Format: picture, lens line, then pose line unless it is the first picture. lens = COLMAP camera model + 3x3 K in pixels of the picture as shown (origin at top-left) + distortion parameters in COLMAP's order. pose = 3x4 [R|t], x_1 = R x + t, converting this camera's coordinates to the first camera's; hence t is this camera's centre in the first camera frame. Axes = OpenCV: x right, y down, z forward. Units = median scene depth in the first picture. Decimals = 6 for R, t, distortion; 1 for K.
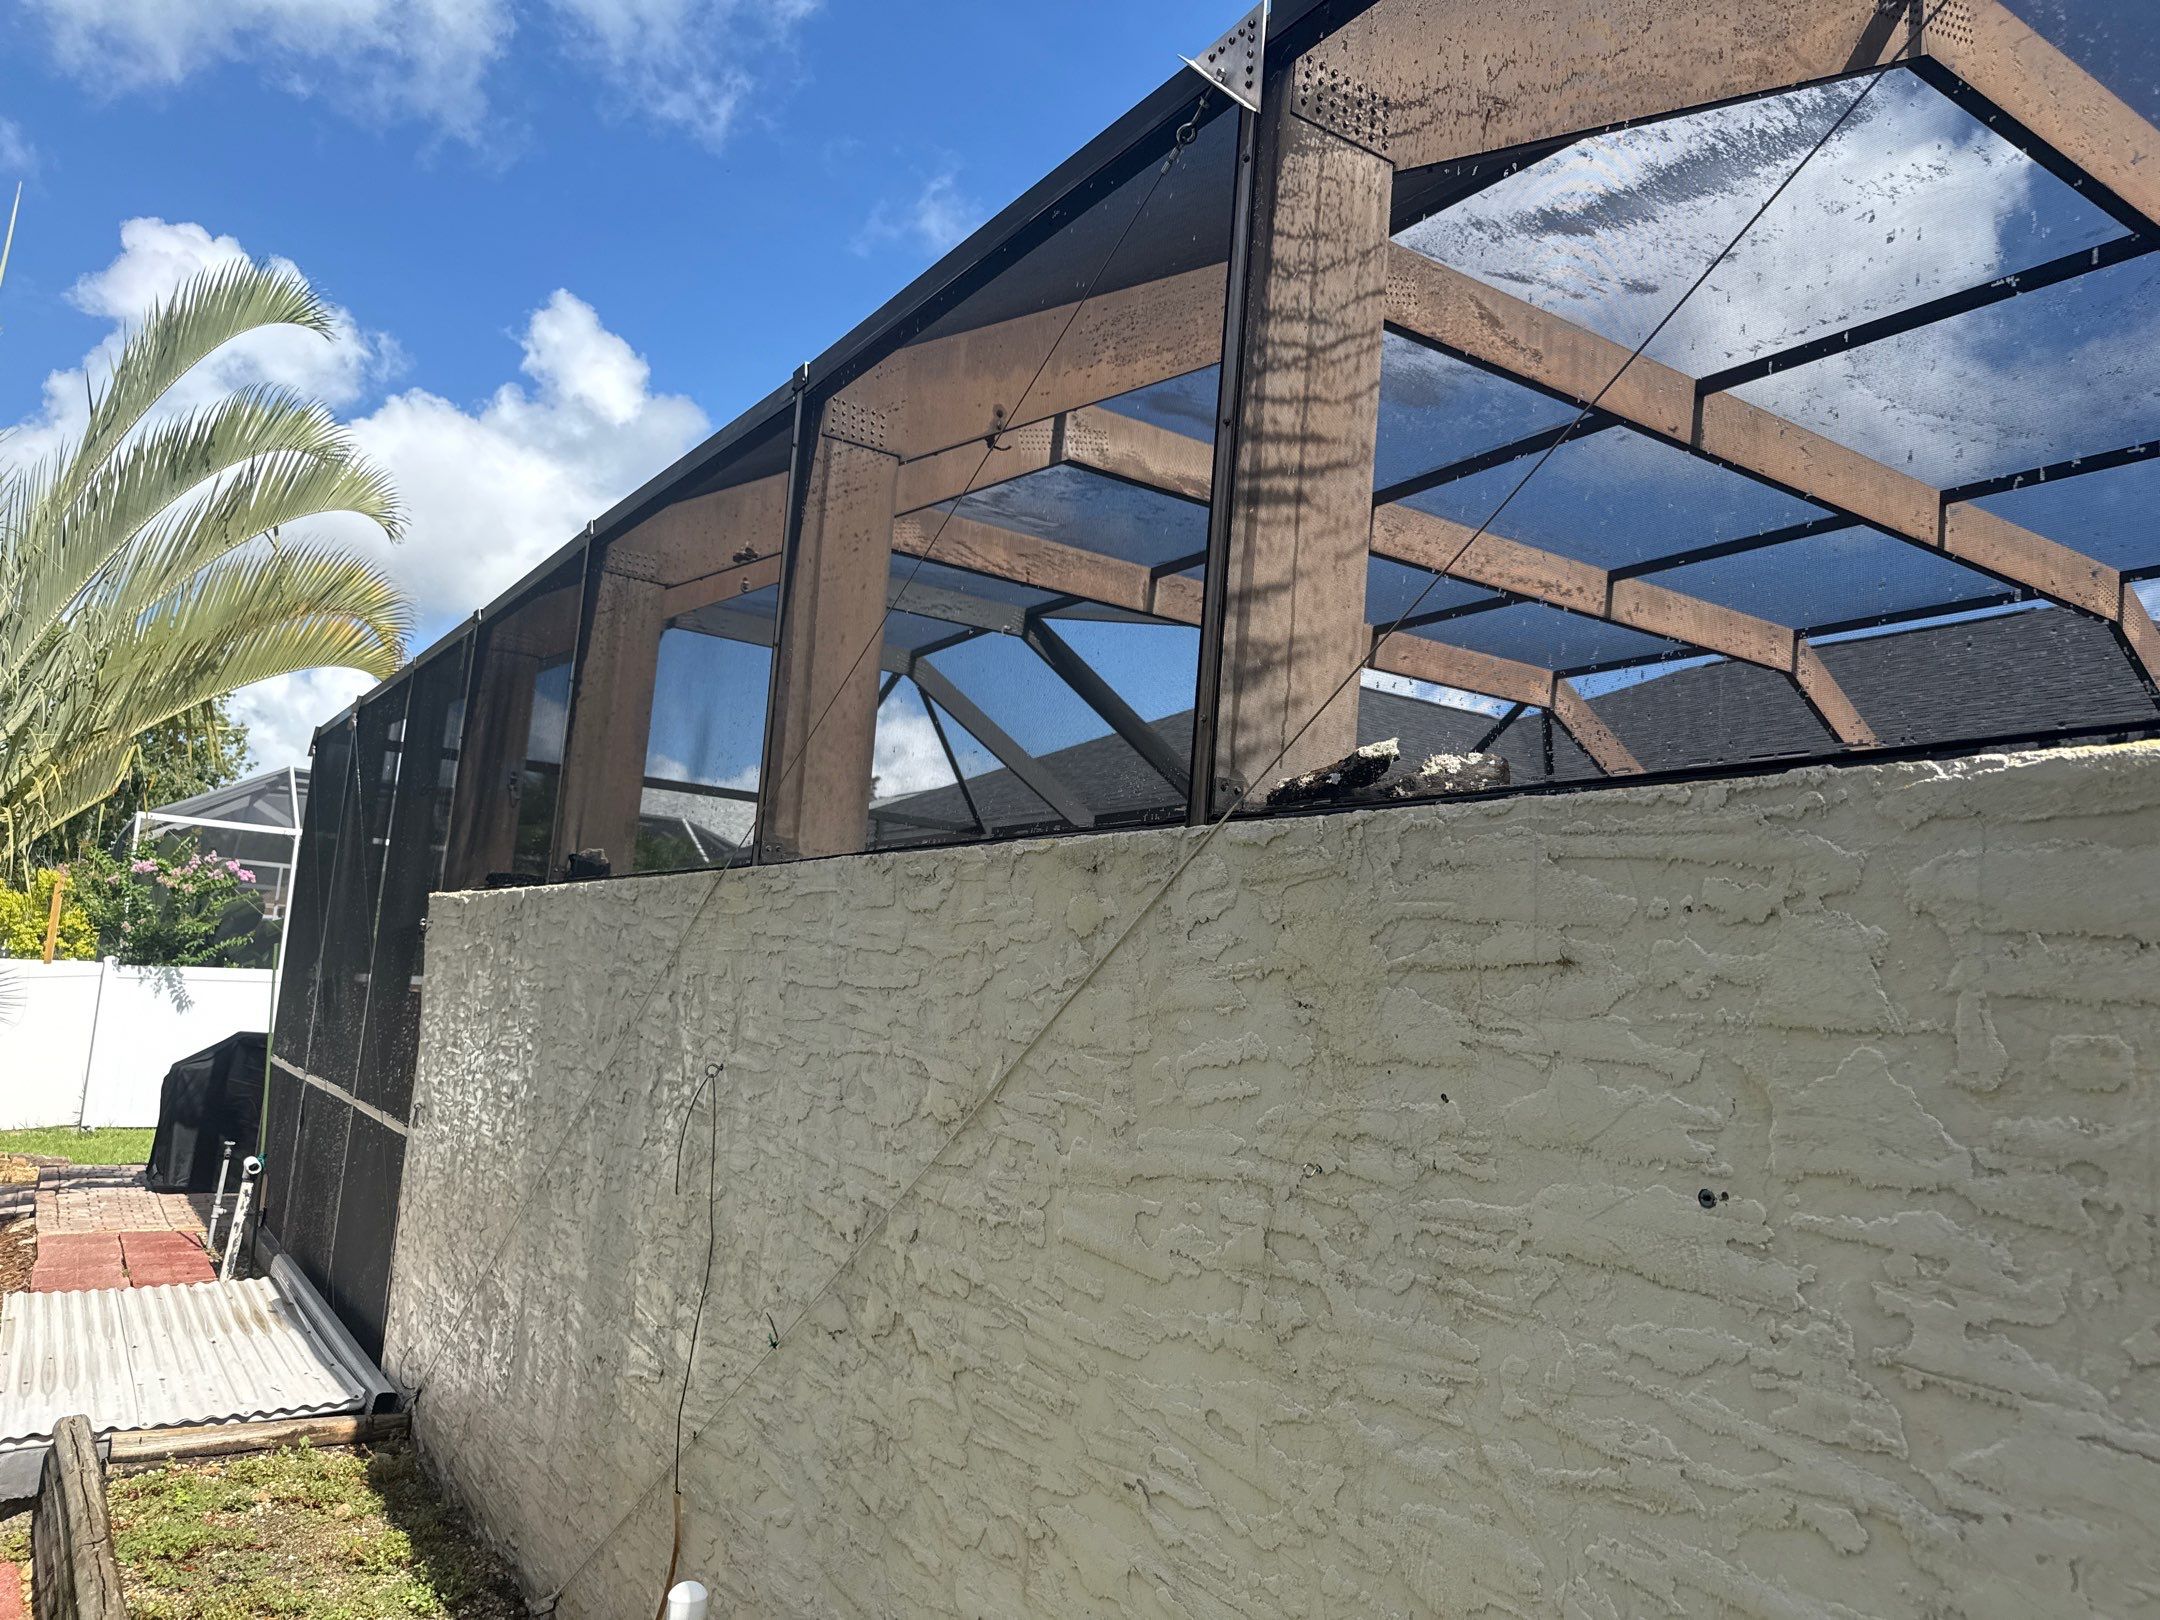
lens RADIAL K [[1506.2, 0, 1080.5], [0, 1506.2, 808.1], [0, 0, 1]] dist [0.085440, -0.127785]
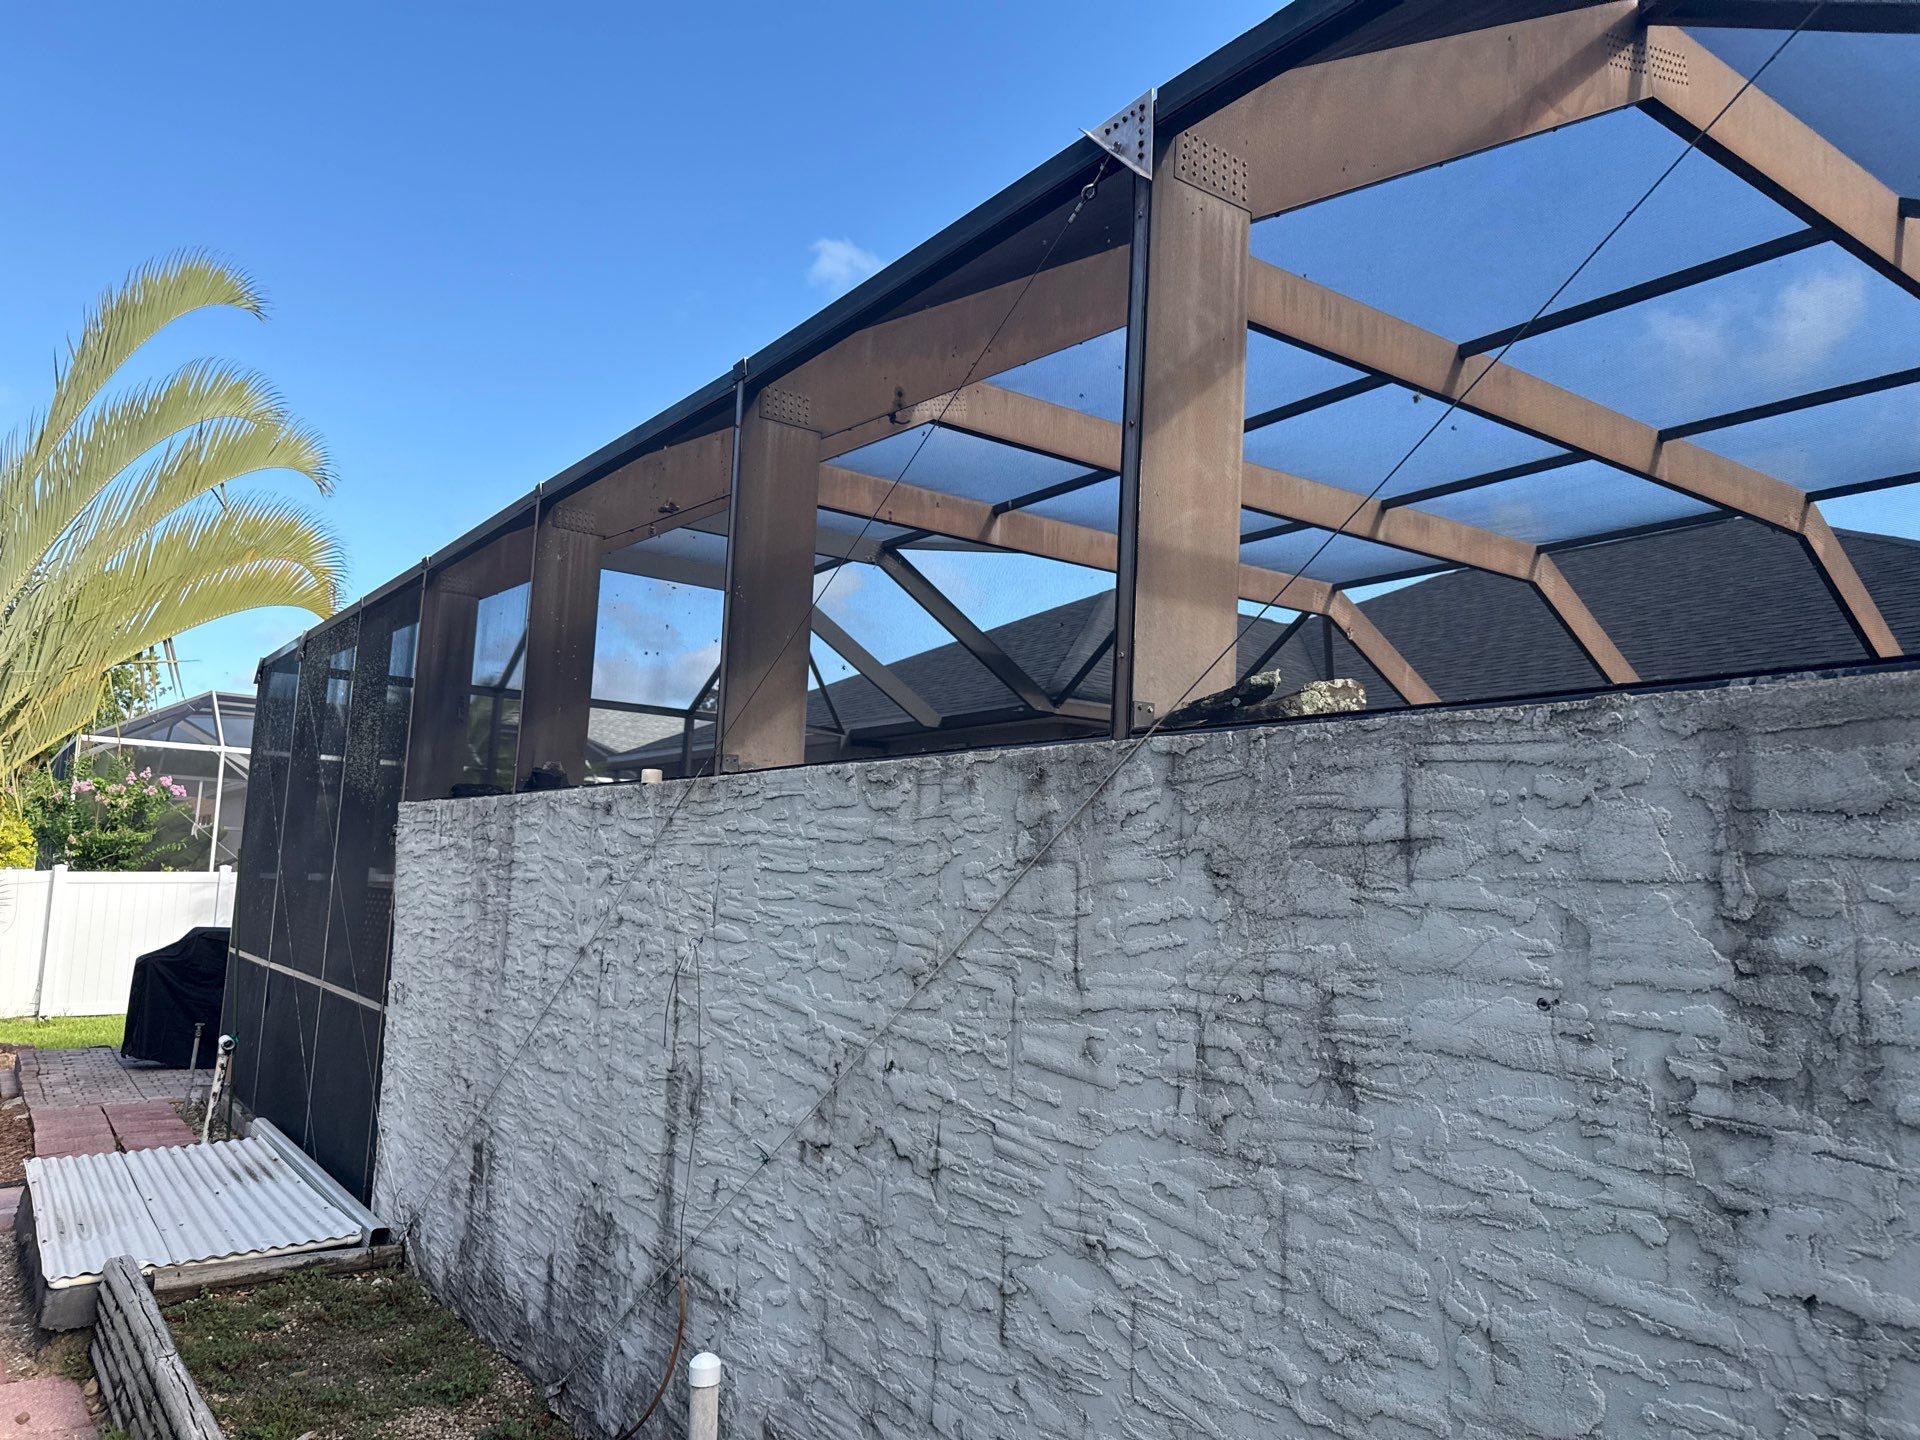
lens RADIAL K [[1329.0, 0, 952.8], [0, 1329.0, 722.1], [0, 0, 1]] dist [0.121535, -0.192595]
pose [[0.998989, -0.026238, 0.036509, -0.087455], [0.025813, 0.999594, 0.012057, -0.016454], [-0.036810, -0.011103, 0.999261, -0.111451]]
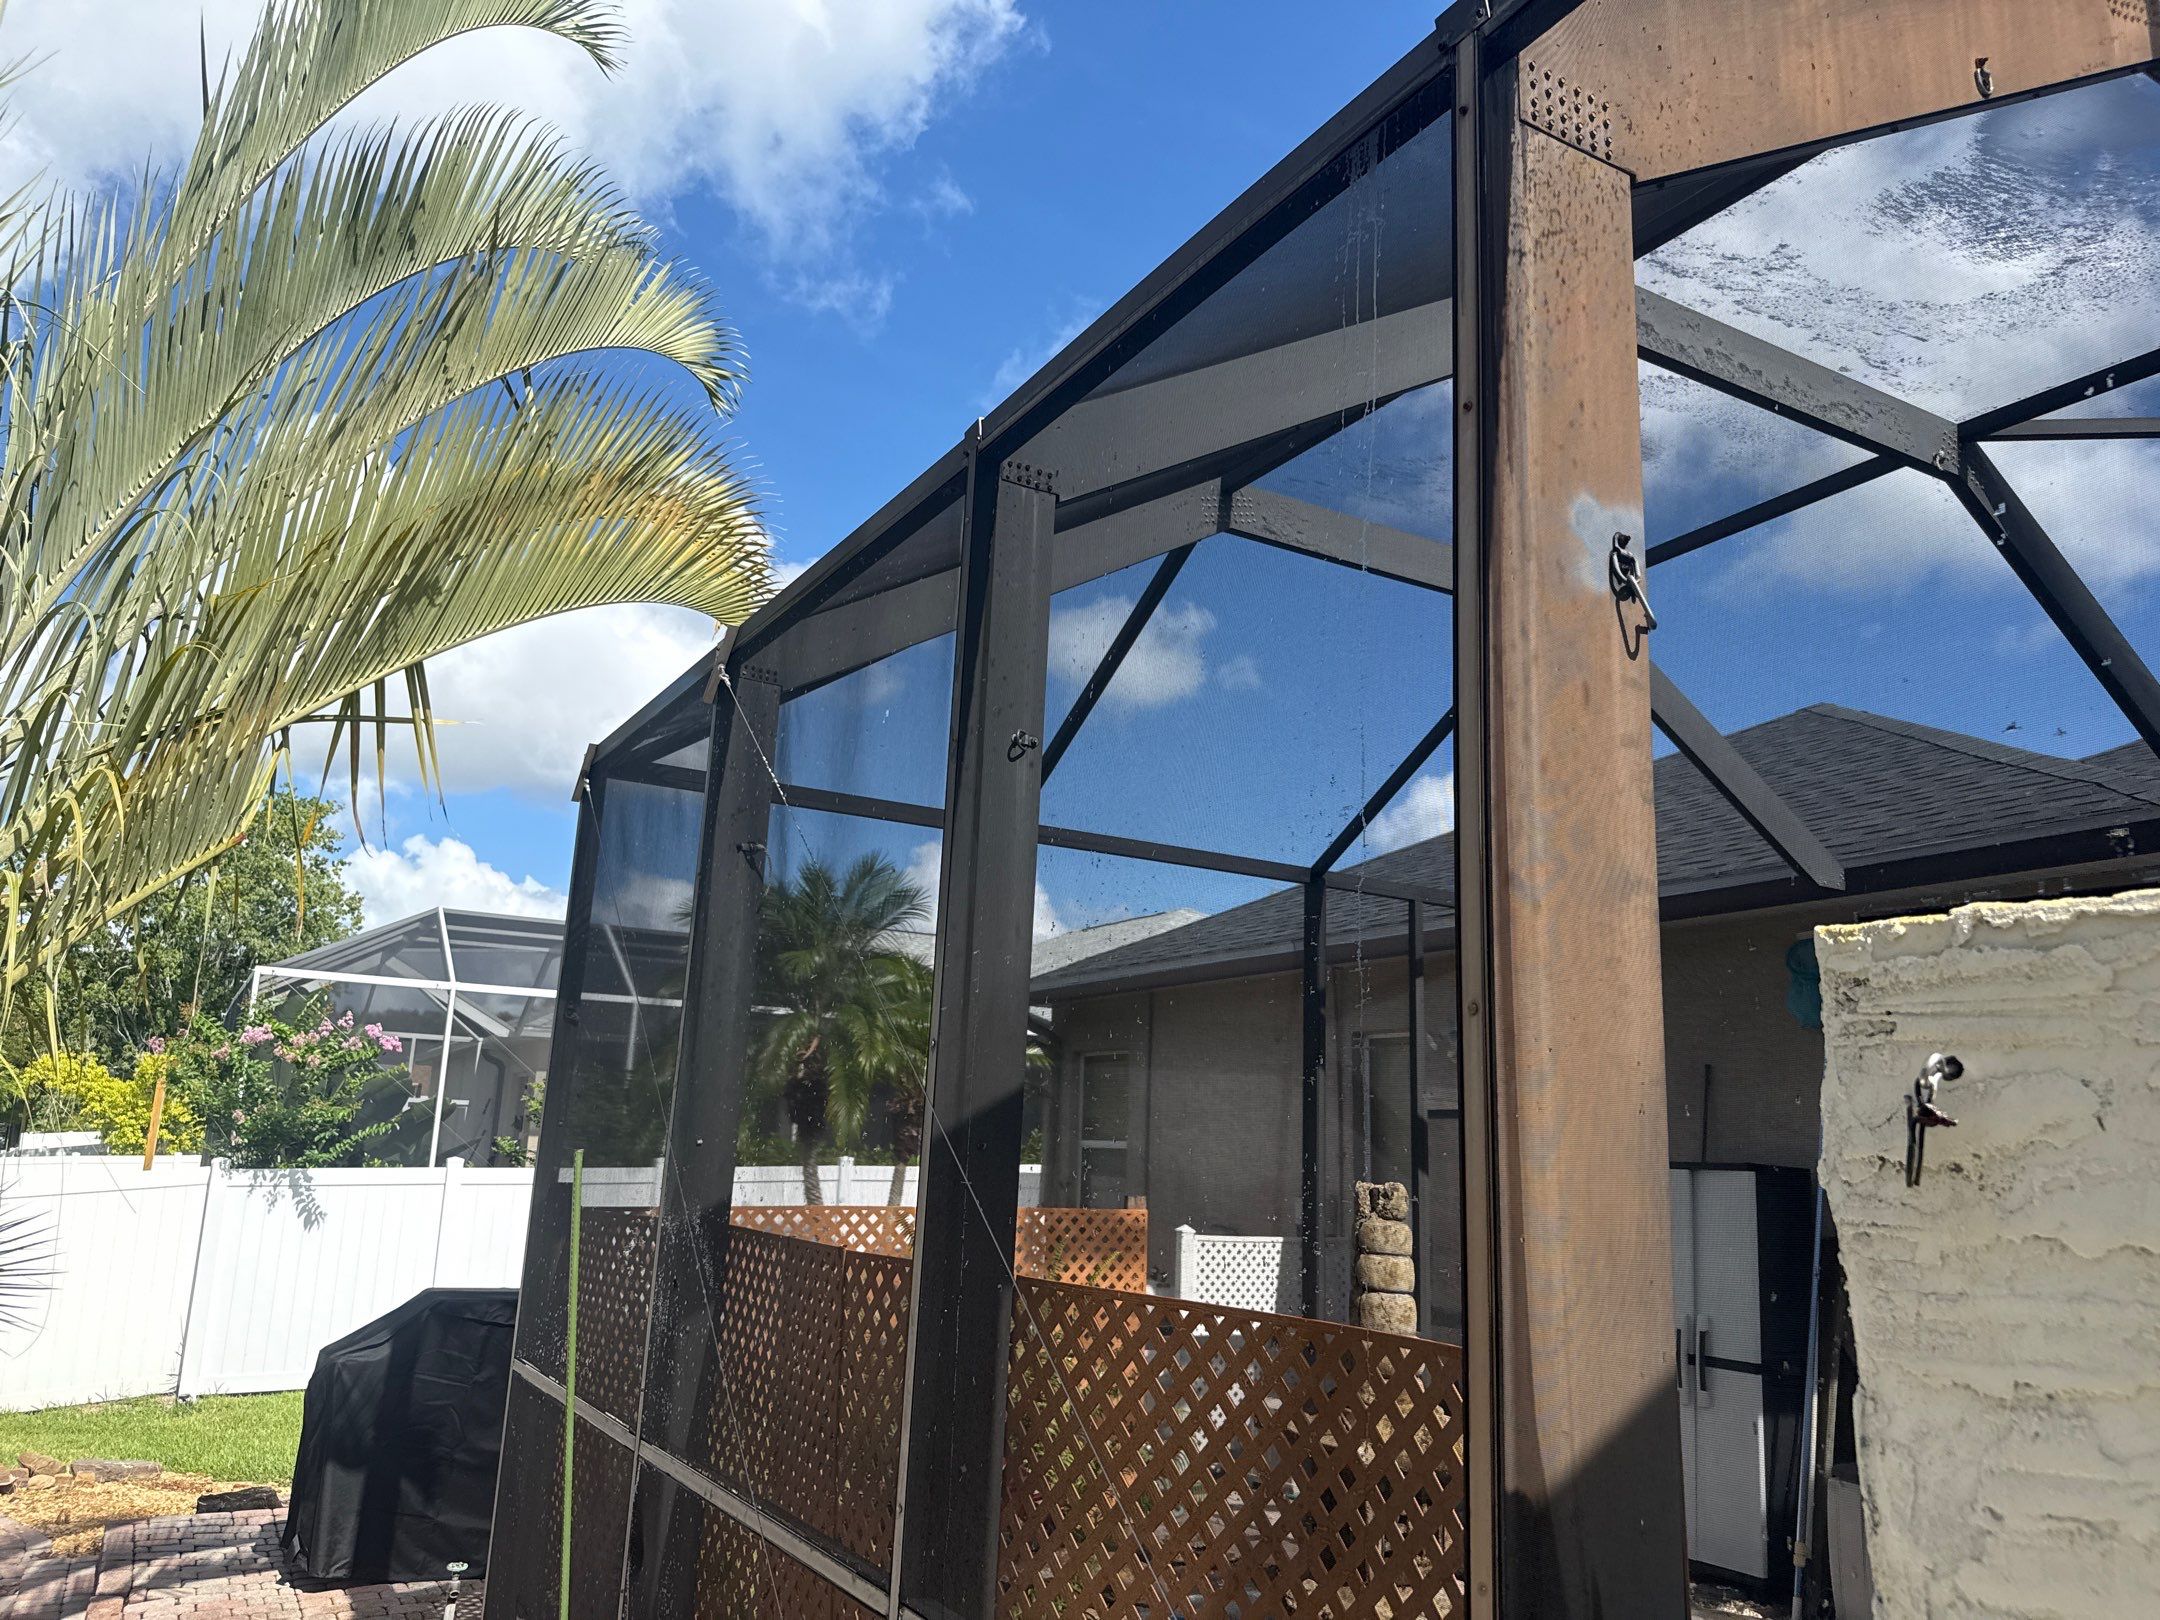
lens RADIAL K [[1539.9, 0, 1055.9], [0, 1539.9, 803.4], [0, 0, 1]] dist [-0.003482, -0.004491]
pose [[0.996628, -0.050095, -0.064993, -1.140665], [0.043417, 0.994001, -0.100384, 0.120730], [0.069632, 0.097224, 0.992824, 1.775135]]
